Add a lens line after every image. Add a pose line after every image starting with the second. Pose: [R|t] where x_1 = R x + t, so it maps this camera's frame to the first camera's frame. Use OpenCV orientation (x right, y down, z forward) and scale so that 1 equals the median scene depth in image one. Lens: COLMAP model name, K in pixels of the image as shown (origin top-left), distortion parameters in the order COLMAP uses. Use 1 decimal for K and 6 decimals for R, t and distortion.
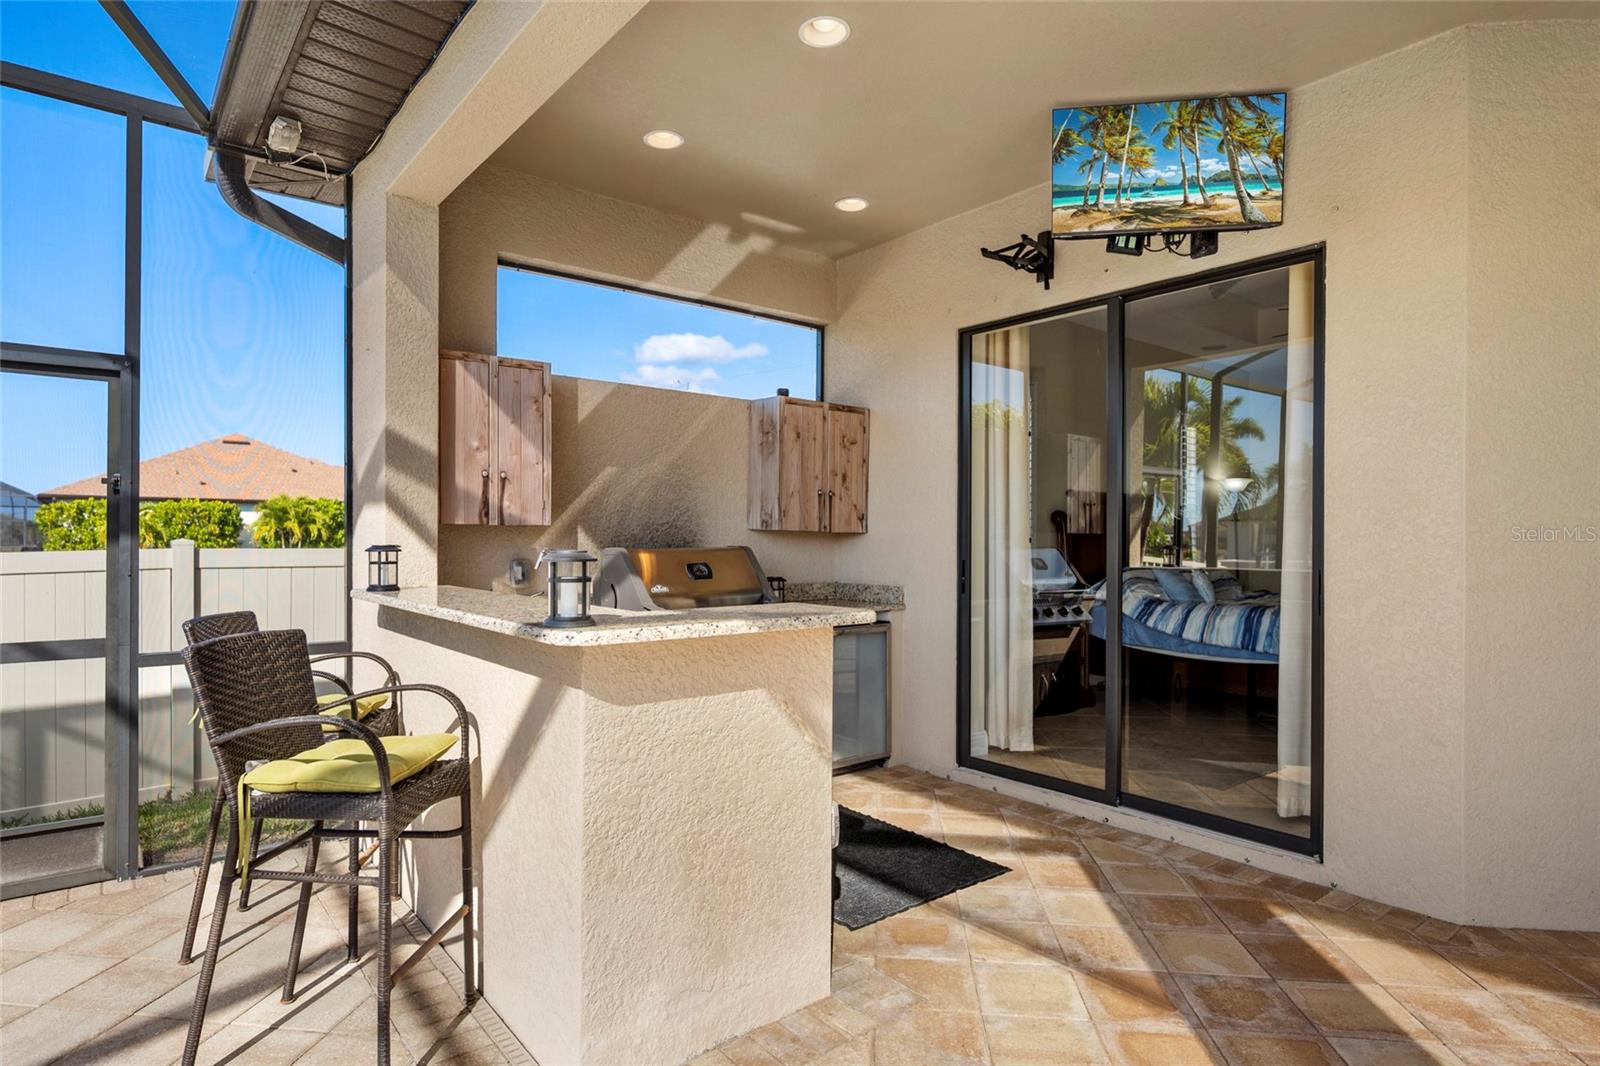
lens RADIAL K [[852.4, 0, 772.0], [0, 852.4, 533.4], [0, 0, 1]] dist [-0.004146, -0.000460]
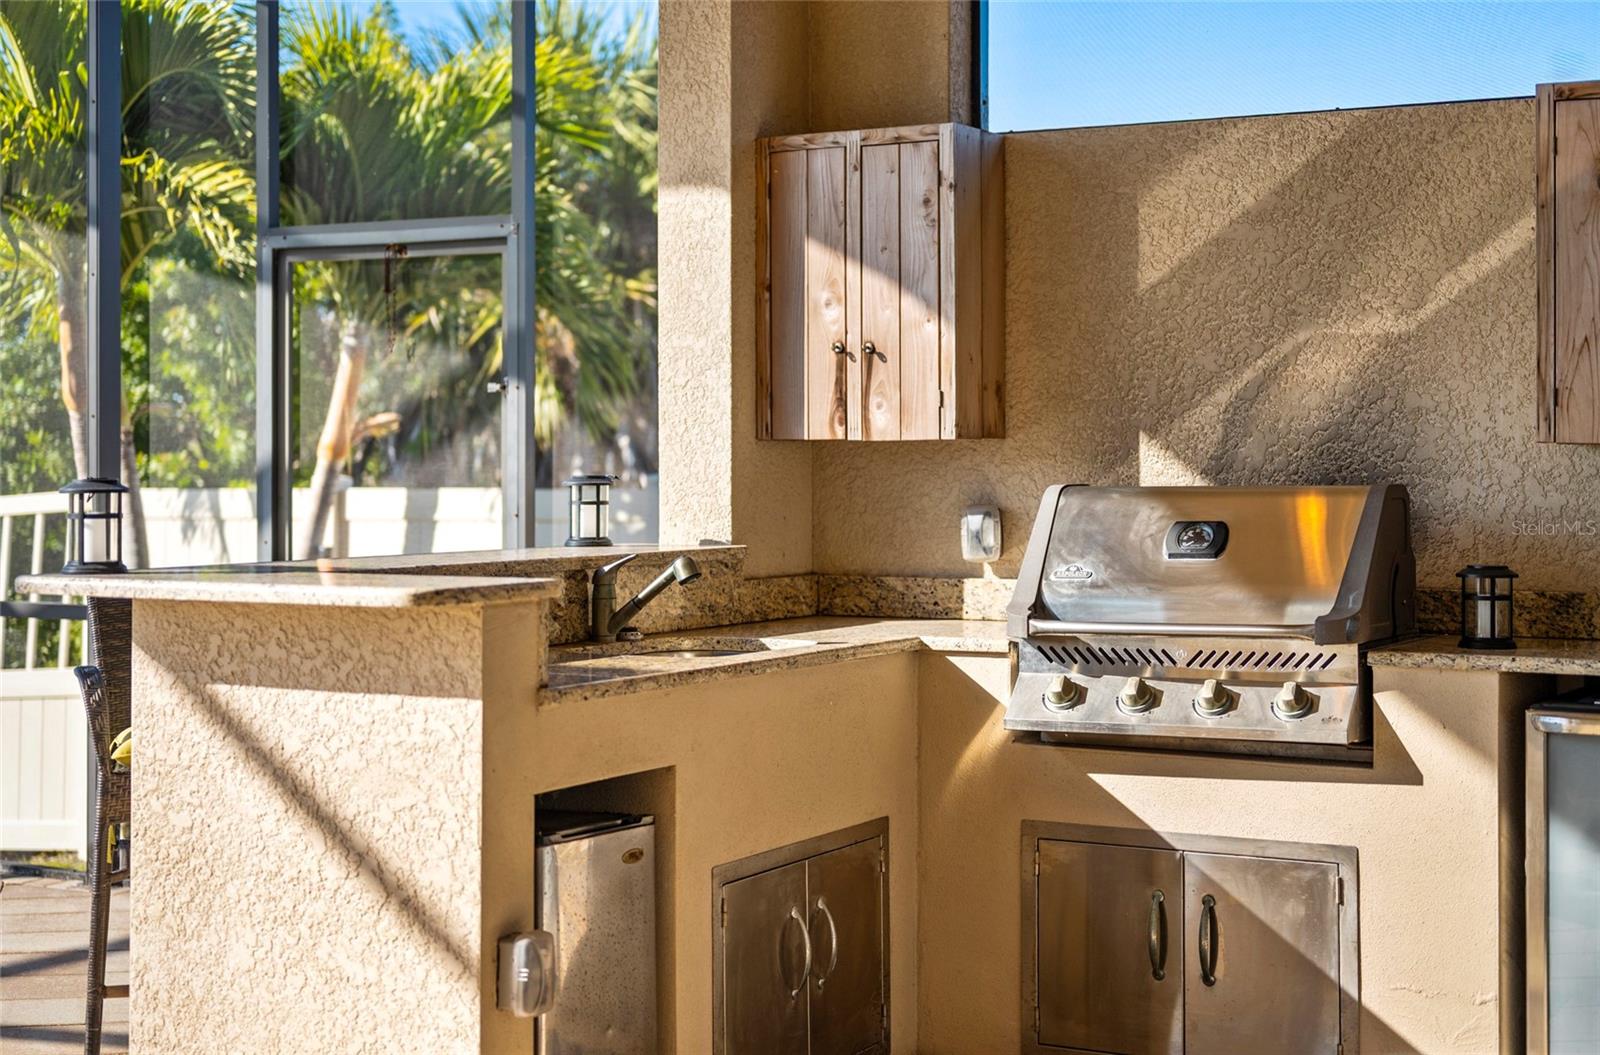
lens RADIAL K [[2368.9, 0, 806.0], [0, 2368.9, 454.6], [0, 0, 1]] dist [0.014967, 0.000000]
pose [[0.400977, -0.007967, -0.916053, 1.176577], [0.003891, 0.999968, -0.006993, 0.010878], [0.916080, -0.000760, 0.400995, 0.401940]]
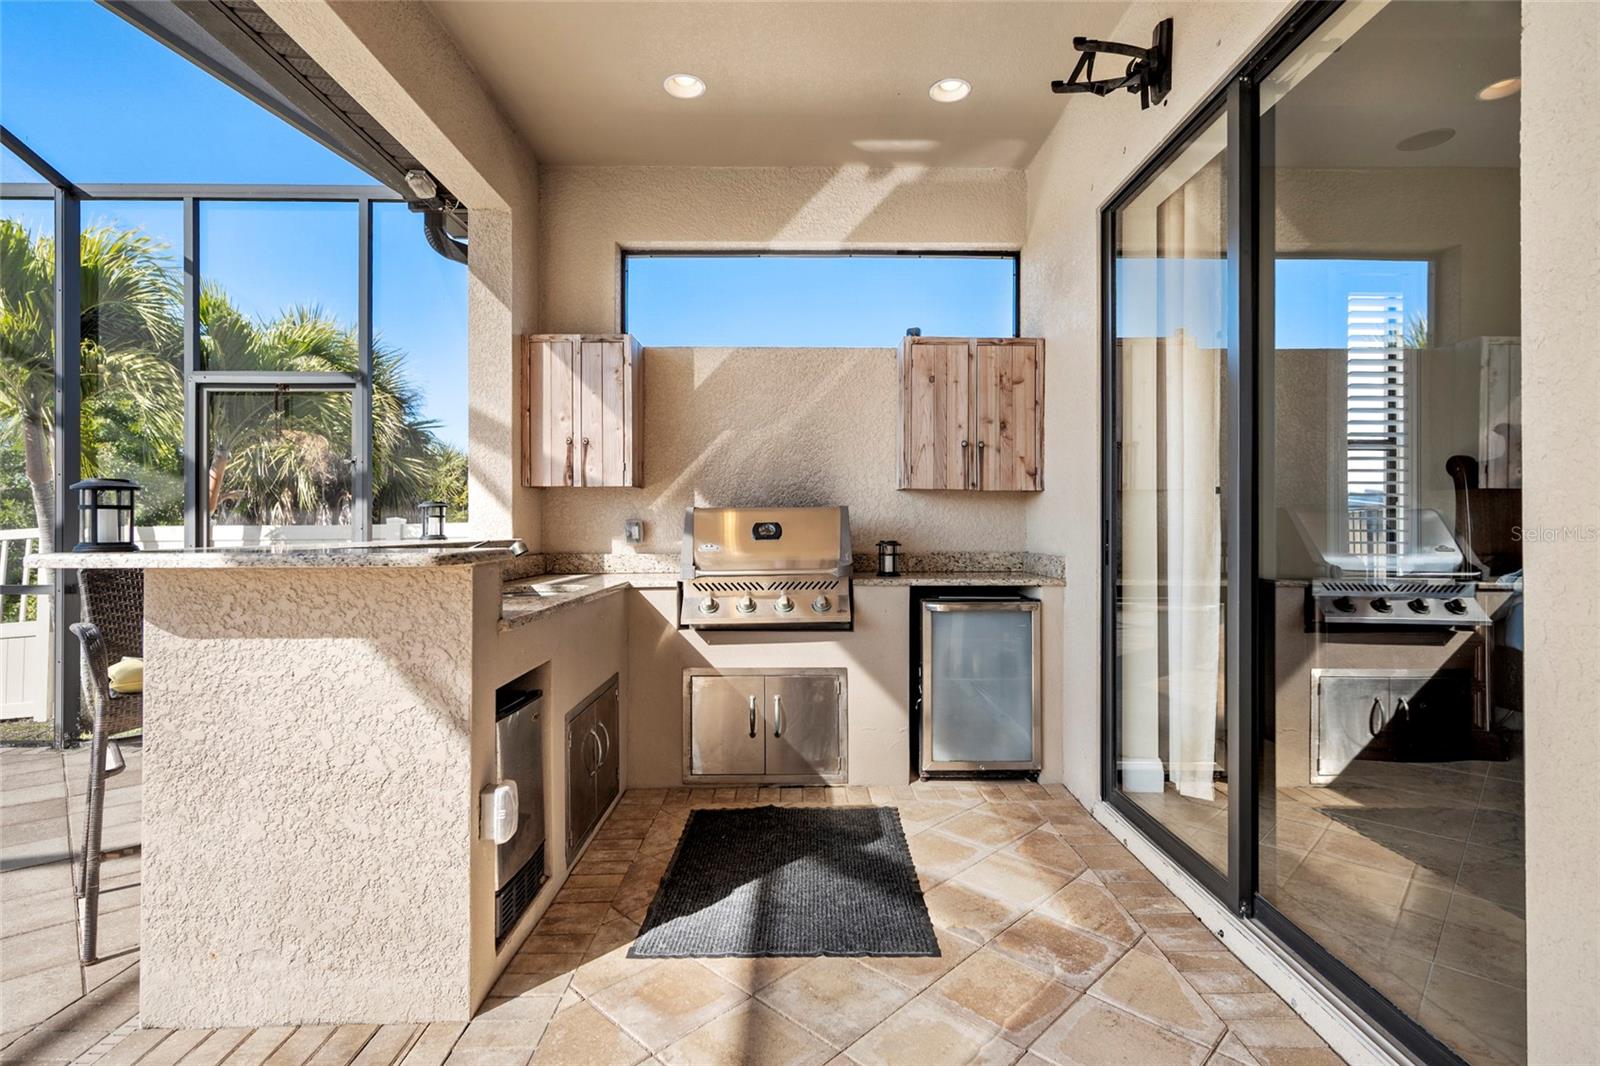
lens RADIAL K [[749.8, 0, 790.2], [0, 749.8, 521.8], [0, 0, 1]] dist [0.000590, 0.002678]
pose [[0.792840, -0.010858, -0.609333, 0.545598], [0.006746, 0.999936, -0.009040, 0.052138], [0.609393, 0.003057, 0.792863, 0.438250]]
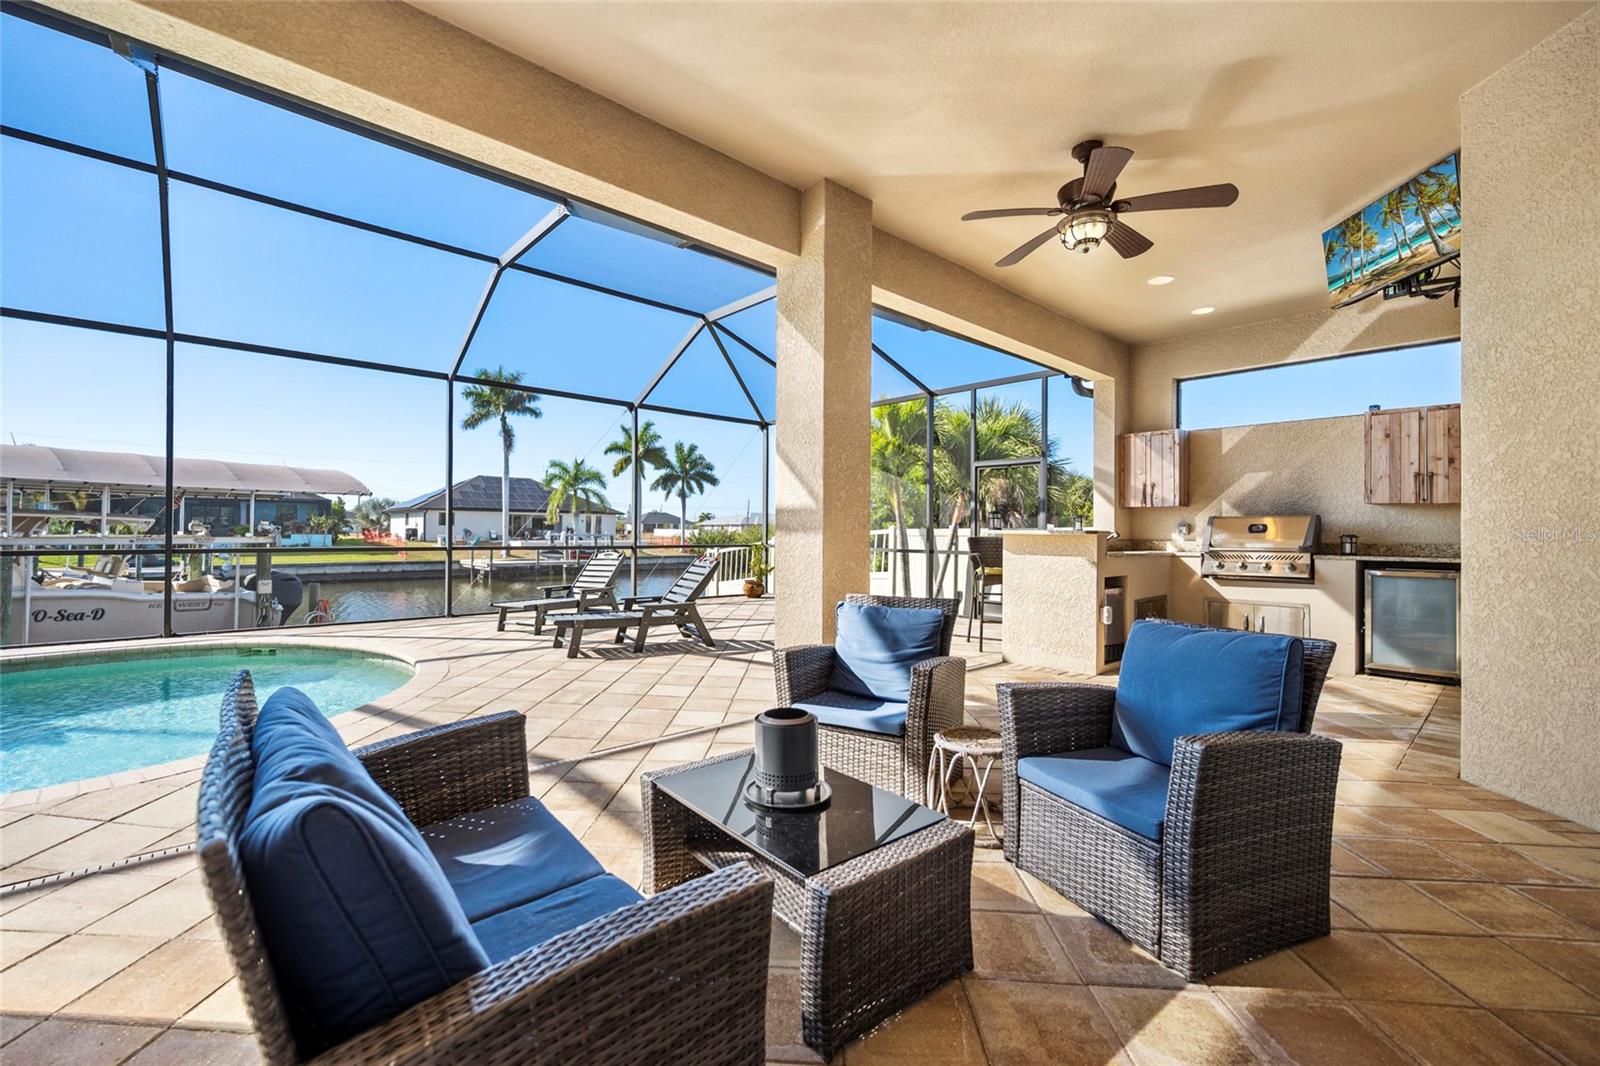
lens RADIAL K [[646.4, 0, 764.1], [0, 646.4, 527.8], [0, 0, 1]] dist [-0.006210, -0.000434]
pose [[0.047901, -0.012116, -0.998779, 1.492245], [-0.007977, 0.999890, -0.012512, 0.084923], [0.998820, 0.008567, 0.047799, -0.116667]]
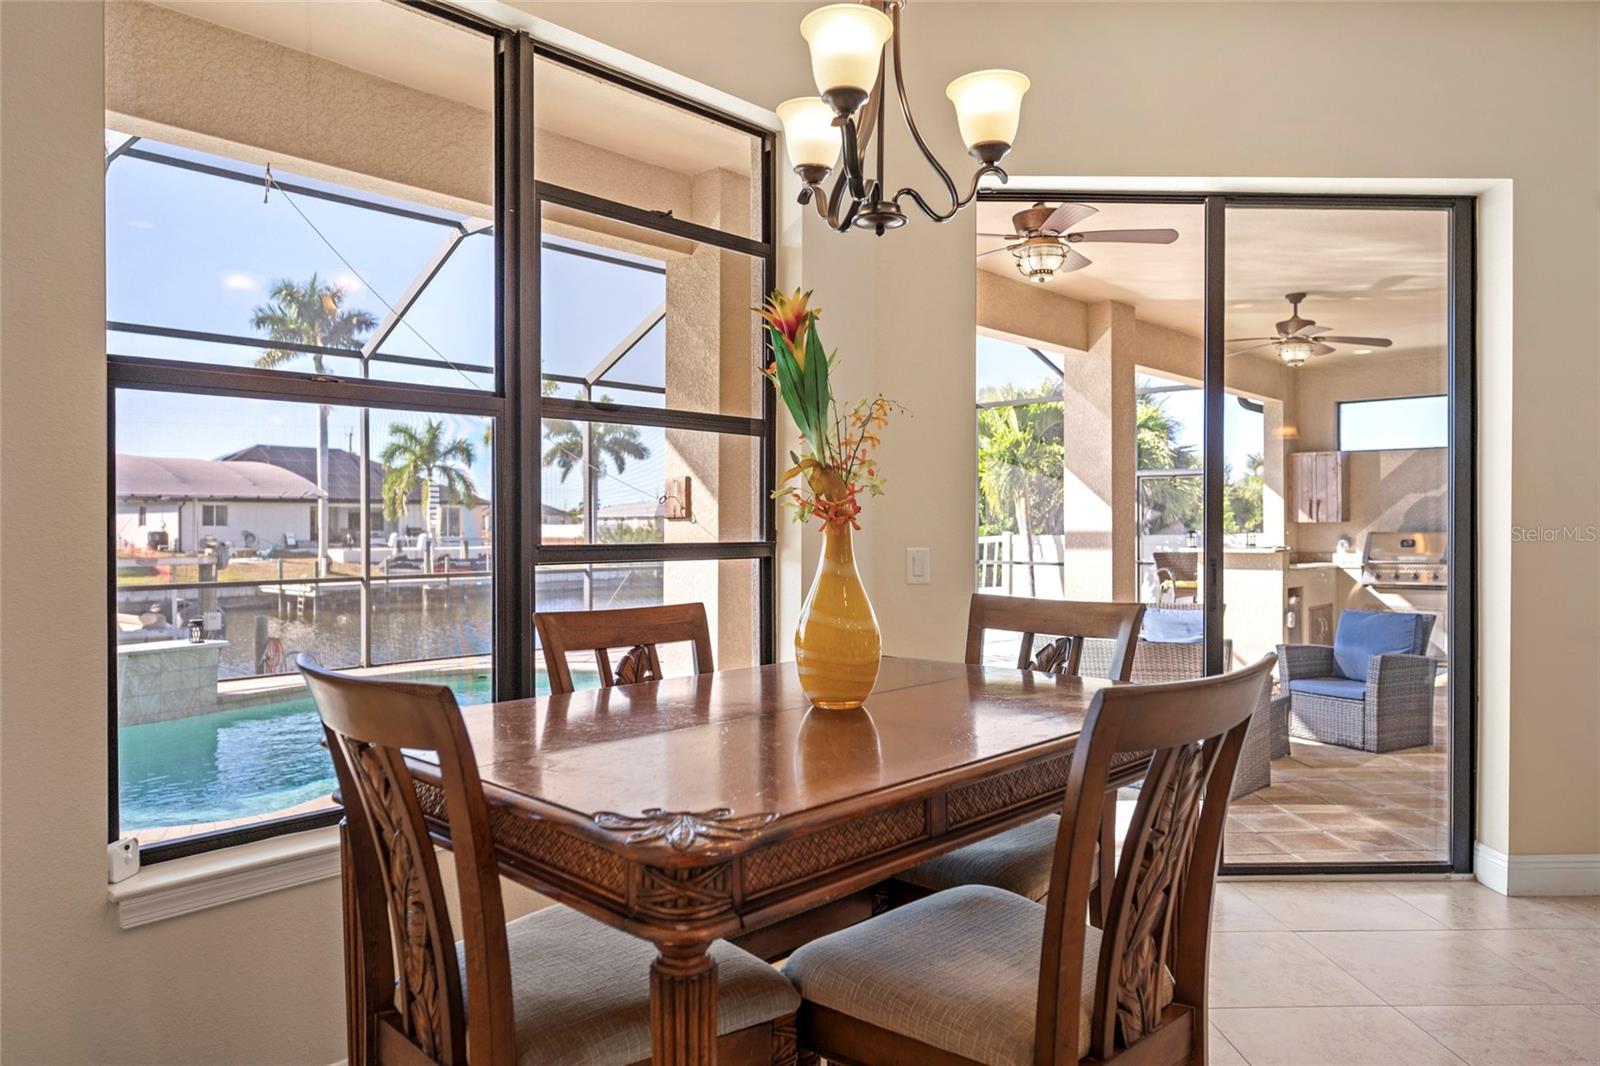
lens RADIAL K [[1060.5, 0, 792.8], [0, 1060.5, 512.3], [0, 0, 1]] dist [-0.011843, 0.002177]
pose [[0.164732, -0.019409, -0.986147, 2.690614], [0.002918, 0.999812, -0.019191, 0.018332], [0.986334, 0.000284, 0.164758, -1.086353]]
